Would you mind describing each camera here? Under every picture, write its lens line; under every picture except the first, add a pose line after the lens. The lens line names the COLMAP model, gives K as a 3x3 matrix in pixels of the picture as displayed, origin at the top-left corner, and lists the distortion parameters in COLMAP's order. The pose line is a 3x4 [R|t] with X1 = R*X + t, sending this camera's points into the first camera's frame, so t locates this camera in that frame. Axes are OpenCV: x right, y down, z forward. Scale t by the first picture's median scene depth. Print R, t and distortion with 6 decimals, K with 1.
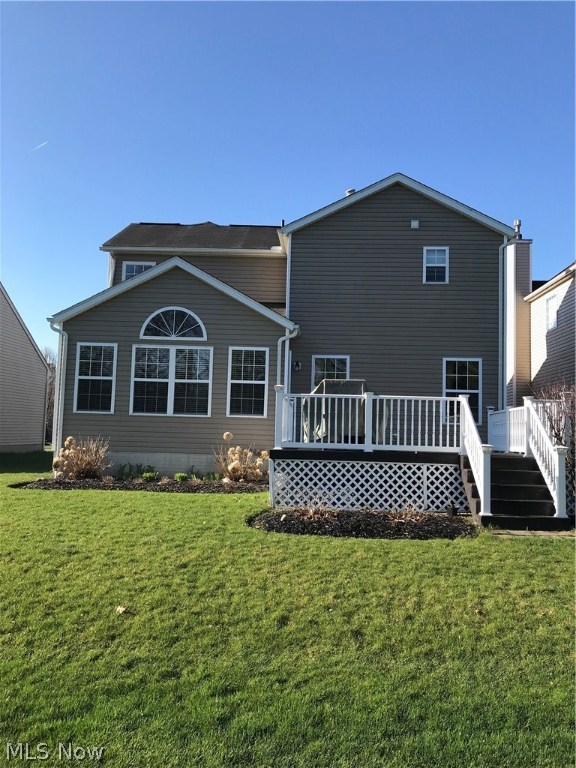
lens RADIAL K [[628.5, 0, 288.0], [0, 628.5, 384.0], [0, 0, 1]] dist [0.185871, -0.593855]
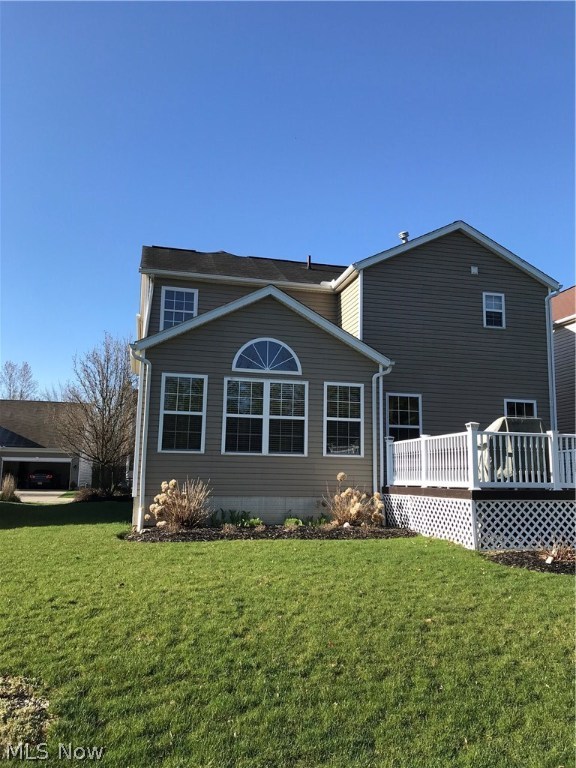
lens RADIAL K [[628.5, 0, 288.0], [0, 628.5, 384.0], [0, 0, 1]] dist [0.185871, -0.593855]
pose [[0.957764, 0.027355, 0.286251, -0.417358], [-0.008281, 0.997676, -0.067634, 0.008574], [-0.287436, 0.062407, 0.955764, 0.108748]]
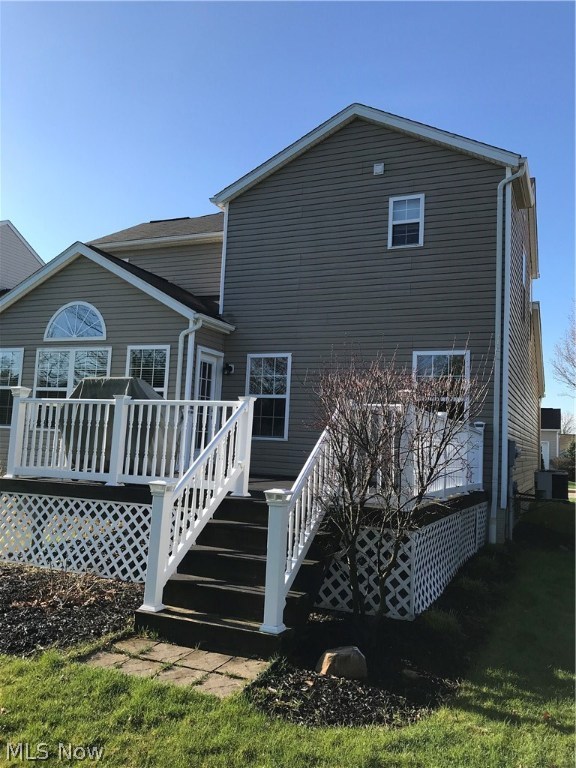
lens RADIAL K [[626.9, 0, 302.4], [0, 626.9, 384.9], [0, 0, 1]] dist [0.004973, 0.001206]
pose [[0.934985, -0.017643, -0.354249, 0.394328], [0.005186, 0.999335, -0.036083, 0.020113], [0.354650, 0.031899, 0.934455, 0.336836]]
